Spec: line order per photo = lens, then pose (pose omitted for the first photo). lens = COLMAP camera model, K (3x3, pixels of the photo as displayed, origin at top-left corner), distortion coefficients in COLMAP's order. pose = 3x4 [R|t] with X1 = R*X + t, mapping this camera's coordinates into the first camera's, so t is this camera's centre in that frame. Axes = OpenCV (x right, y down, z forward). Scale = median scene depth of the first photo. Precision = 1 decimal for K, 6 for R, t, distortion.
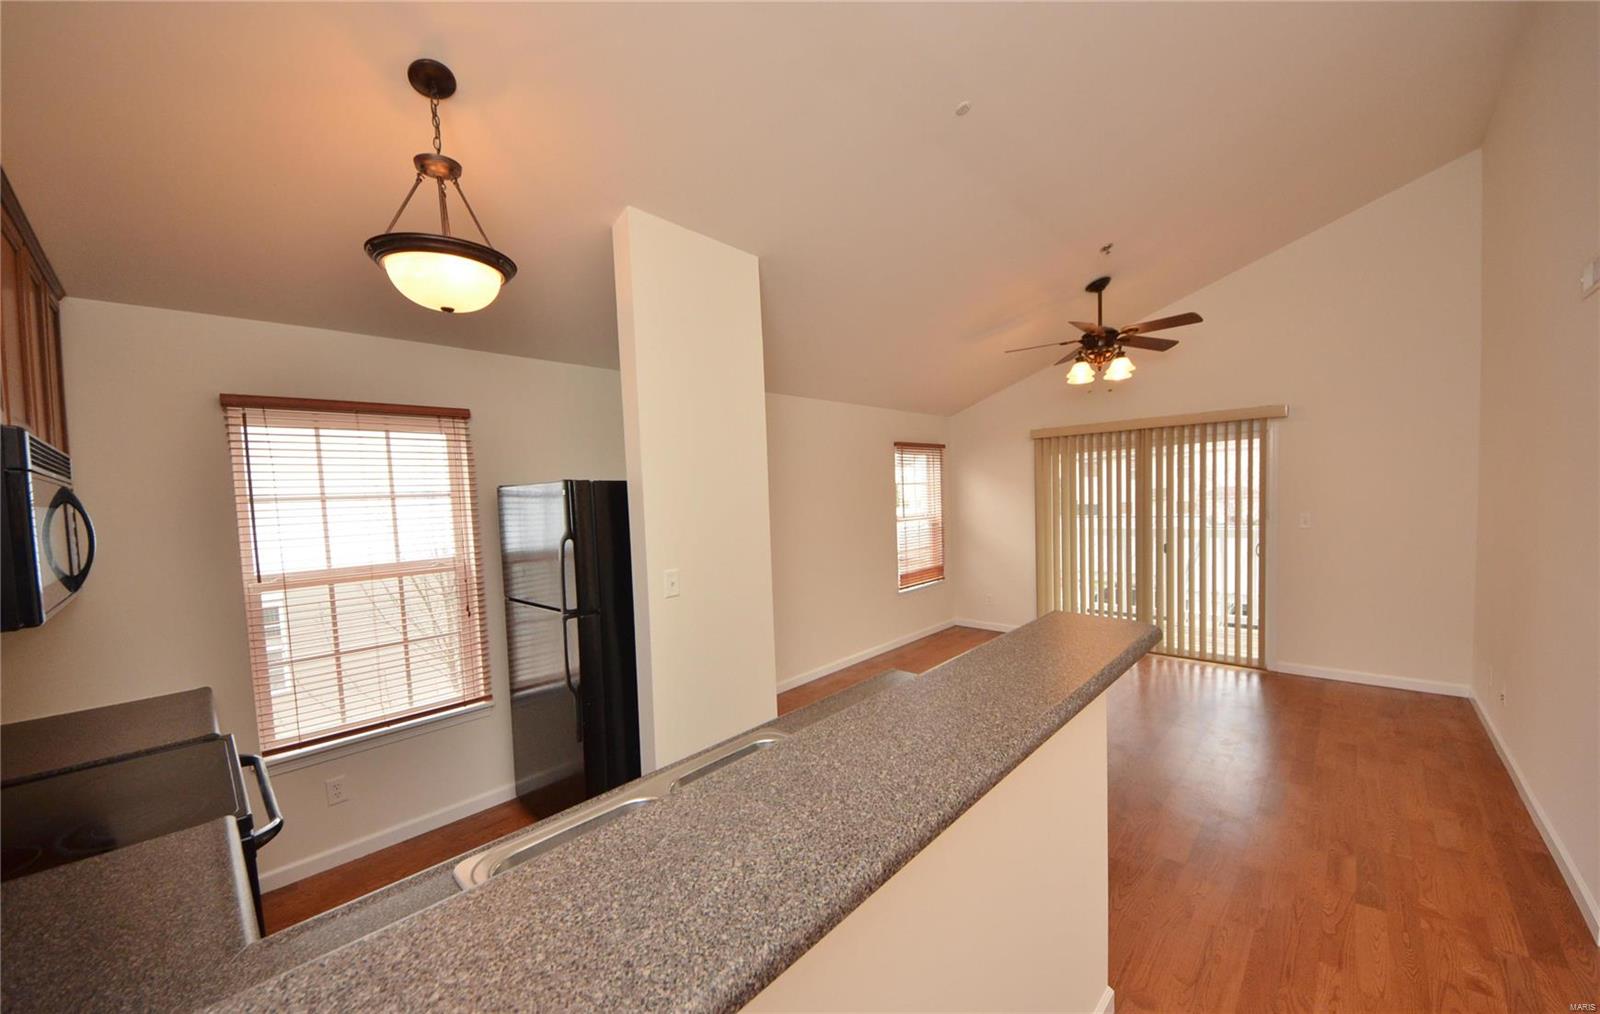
lens RADIAL K [[582.9, 0, 795.2], [0, 582.9, 511.3], [0, 0, 1]] dist [-0.002310, -0.000070]
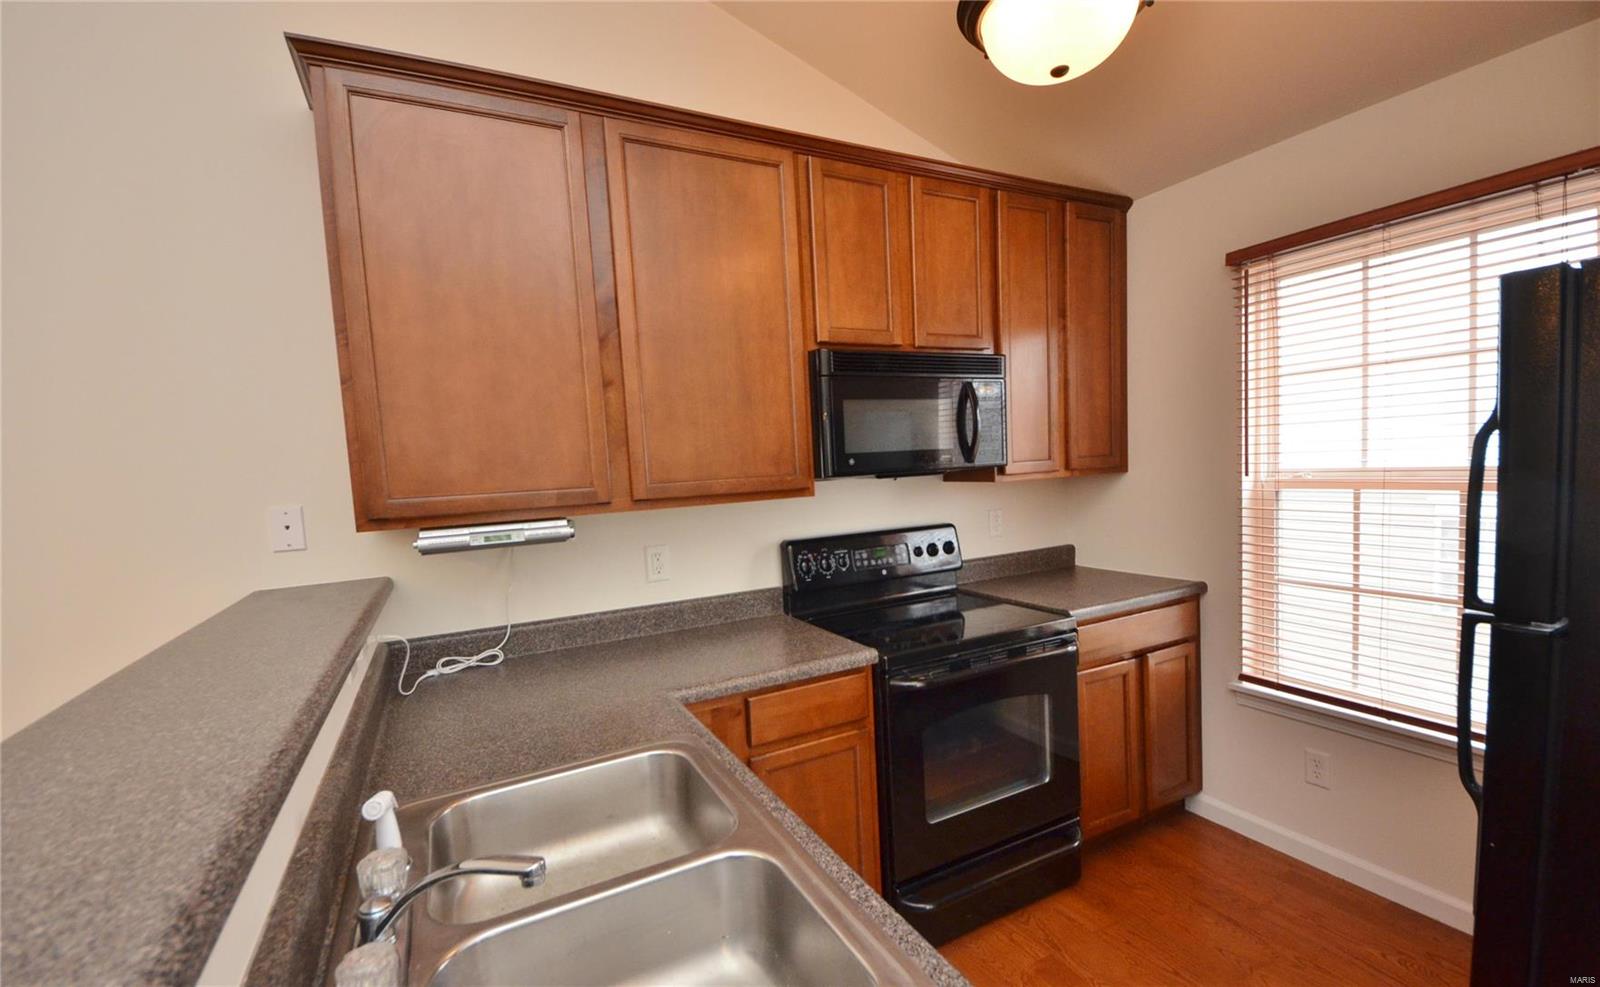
lens RADIAL K [[680.6, 0, 801.4], [0, 680.6, 508.7], [0, 0, 1]] dist [-0.000139, -0.000039]
pose [[-0.318659, 0.118830, -0.940391, 0.164662], [0.034096, 0.992906, 0.113912, 0.030927], [0.947256, 0.004236, -0.320450, 0.584868]]
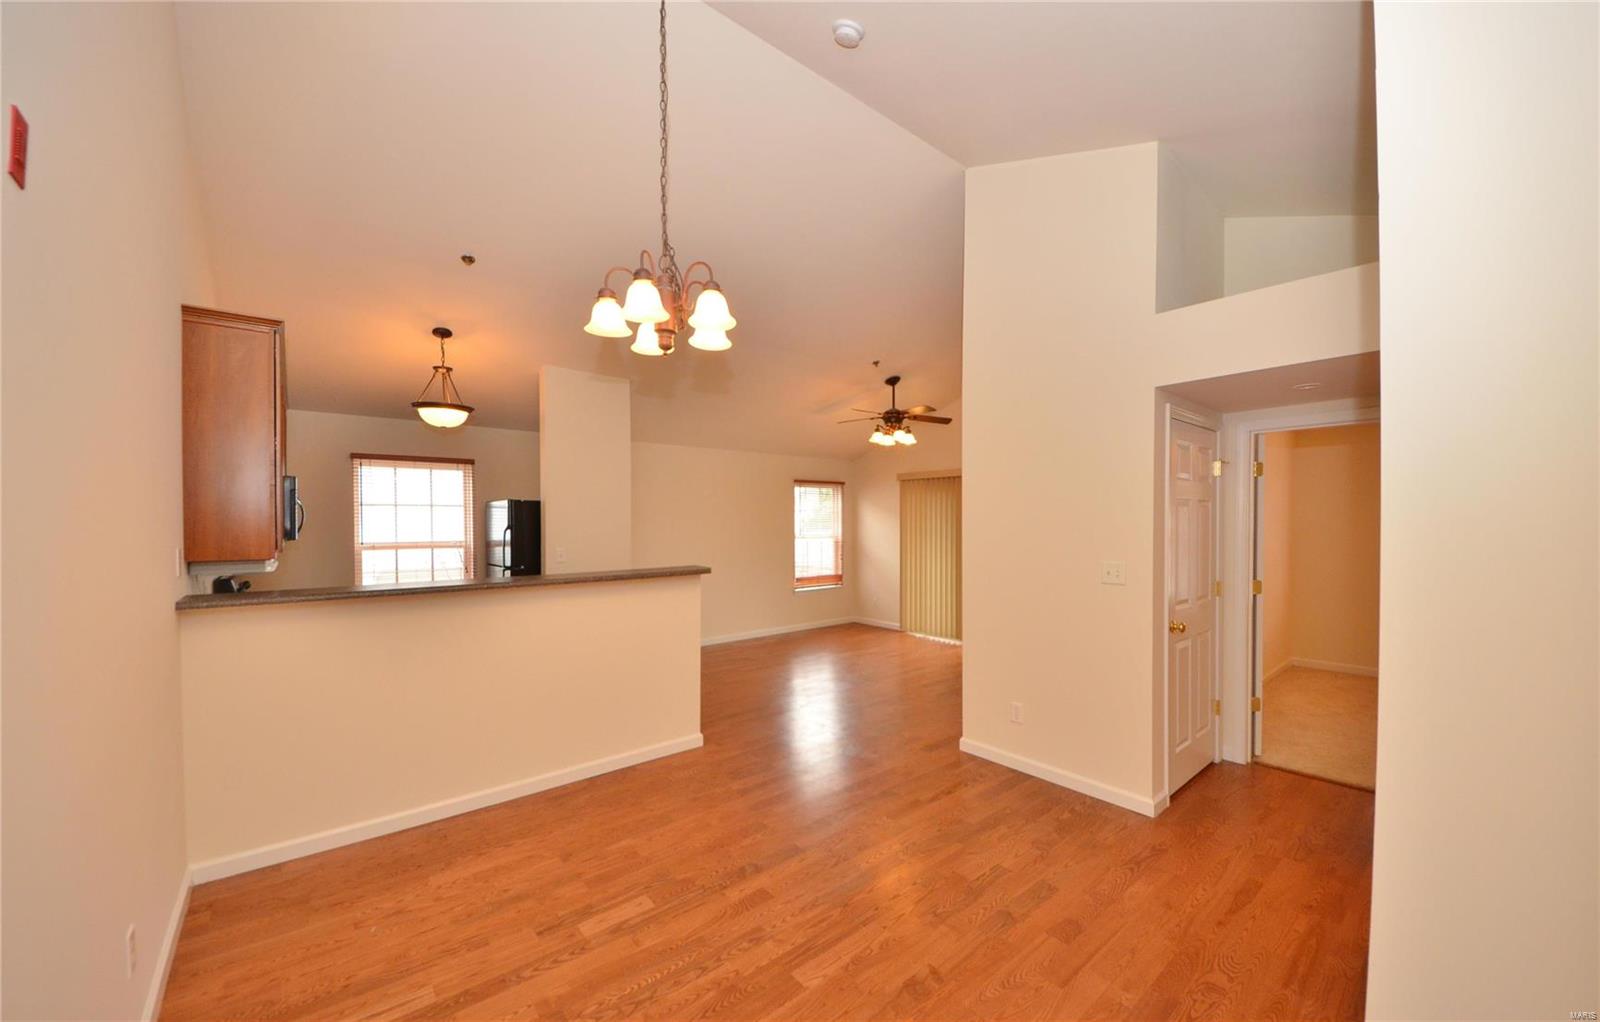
lens RADIAL K [[599.0, 0, 802.4], [0, 599.0, 521.4], [0, 0, 1]] dist [-0.000030, -0.000033]
pose [[0.993749, 0.042490, -0.103234, 0.671829], [-0.044693, 0.998818, -0.019120, 0.010387], [0.102300, 0.023614, 0.994473, -0.760256]]
